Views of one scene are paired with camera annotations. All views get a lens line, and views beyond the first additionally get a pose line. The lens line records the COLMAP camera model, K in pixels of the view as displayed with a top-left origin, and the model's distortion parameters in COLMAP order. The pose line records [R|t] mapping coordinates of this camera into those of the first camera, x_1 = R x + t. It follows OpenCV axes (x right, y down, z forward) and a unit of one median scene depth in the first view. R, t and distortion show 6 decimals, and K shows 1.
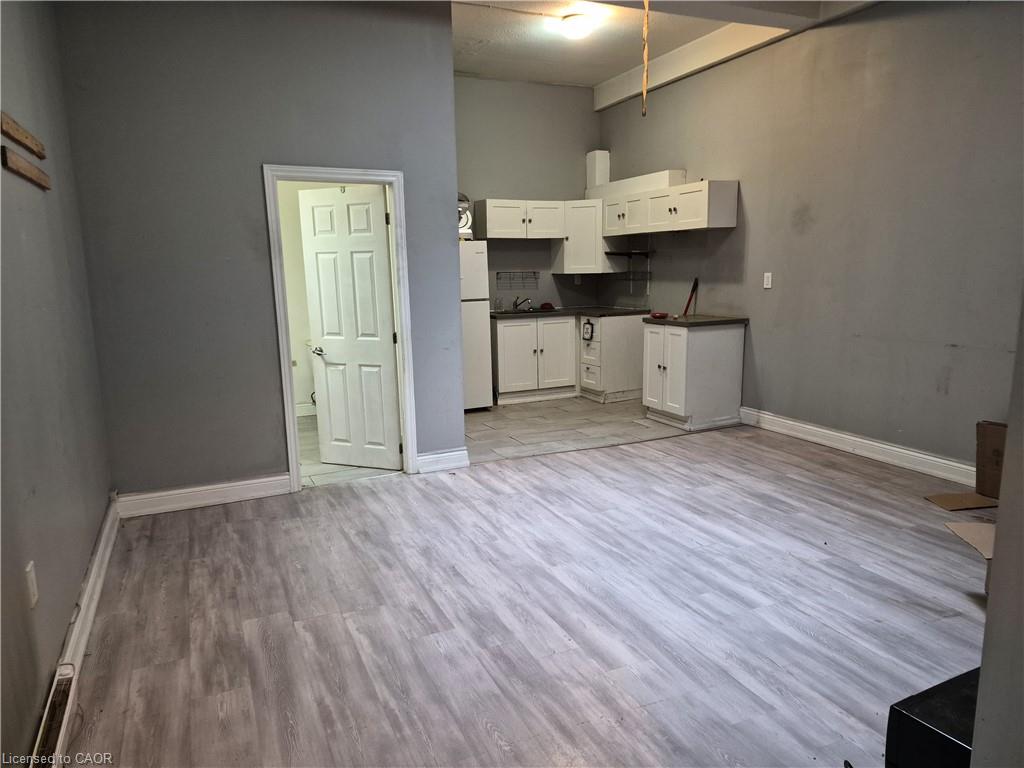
lens RADIAL K [[707.8, 0, 512.1], [0, 707.8, 383.3], [0, 0, 1]] dist [0.081615, -0.080021]
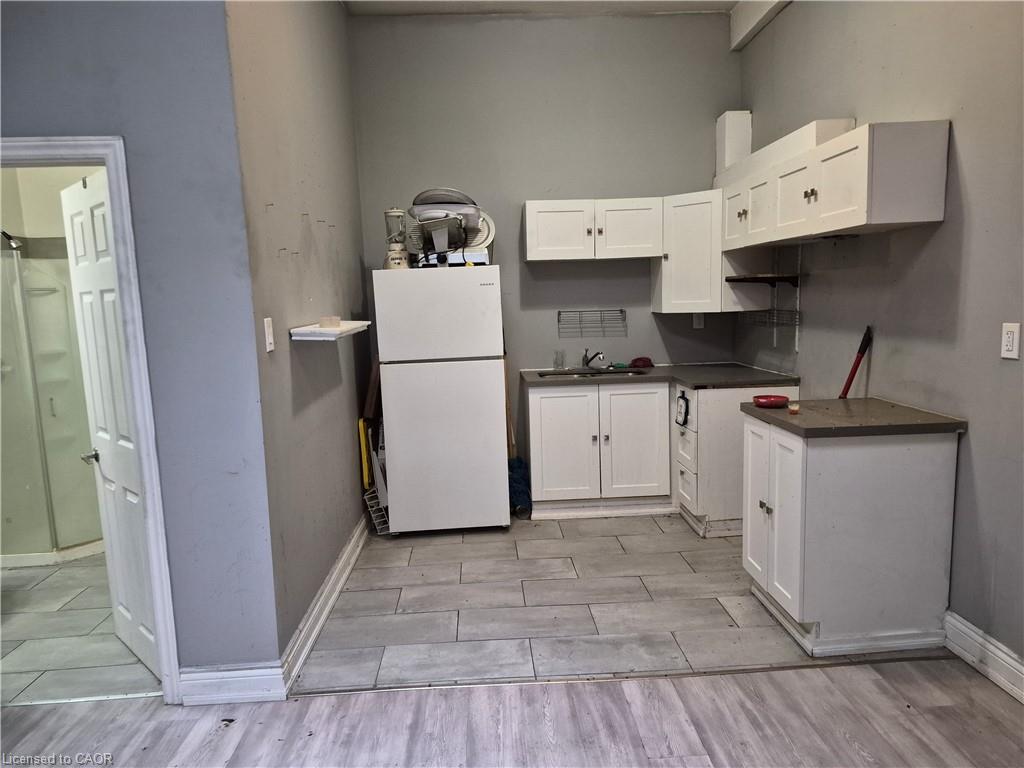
lens RADIAL K [[707.8, 0, 509.3], [0, 707.8, 386.4], [0, 0, 1]] dist [0.081615, -0.080021]
pose [[0.928339, 0.036361, -0.369952, 0.198685], [-0.047173, 0.998682, -0.020218, -0.077456], [0.368730, 0.036221, 0.928831, 0.406491]]
